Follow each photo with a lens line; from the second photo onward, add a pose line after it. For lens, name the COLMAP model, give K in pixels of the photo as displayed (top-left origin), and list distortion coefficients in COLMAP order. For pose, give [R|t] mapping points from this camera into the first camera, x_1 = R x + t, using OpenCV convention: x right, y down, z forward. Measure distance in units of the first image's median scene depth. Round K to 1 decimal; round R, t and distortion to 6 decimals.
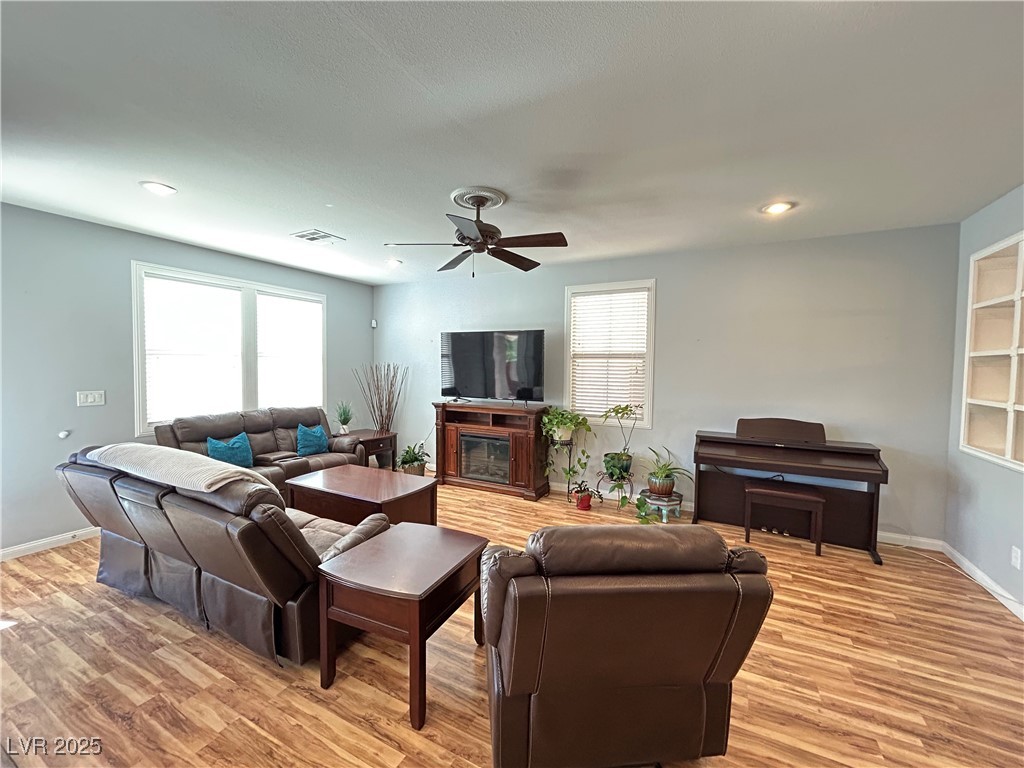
lens RADIAL K [[407.3, 0, 511.3], [0, 407.3, 384.4], [0, 0, 1]] dist [-0.004029, 0.000248]
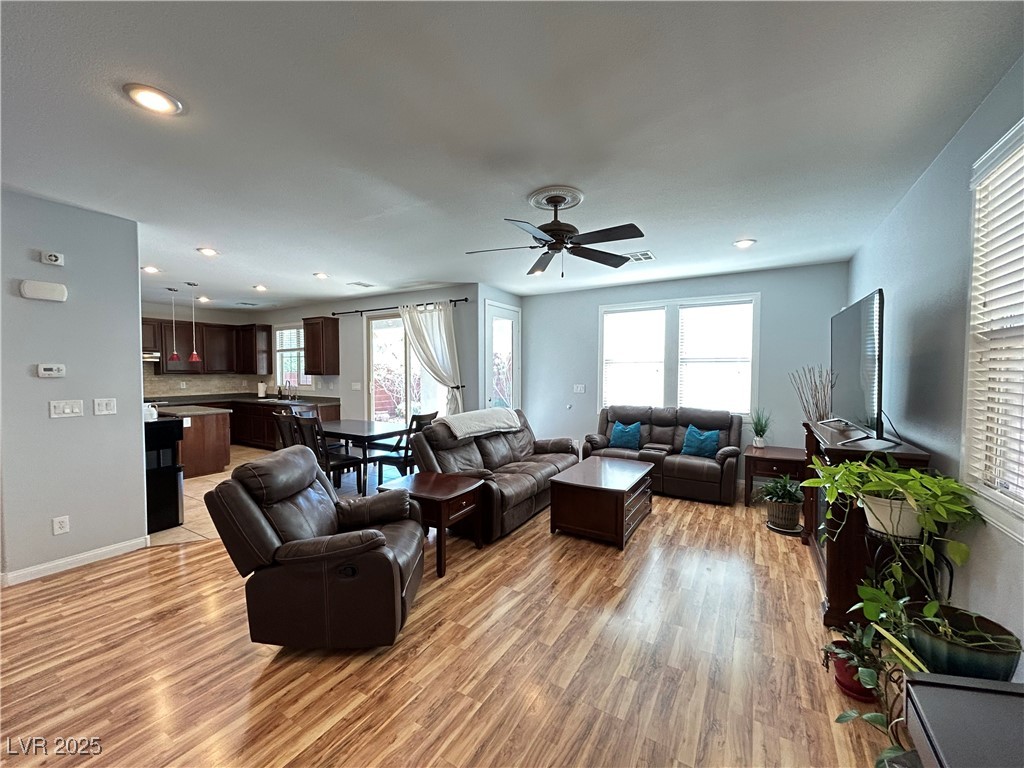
lens RADIAL K [[407.3, 0, 513.1], [0, 407.3, 382.8], [0, 0, 1]] dist [-0.004029, 0.000248]
pose [[-0.052754, 0.021831, -0.998369, 0.573915], [-0.046243, 0.998635, 0.024280, -0.015081], [0.997536, 0.047448, -0.051673, 0.596004]]
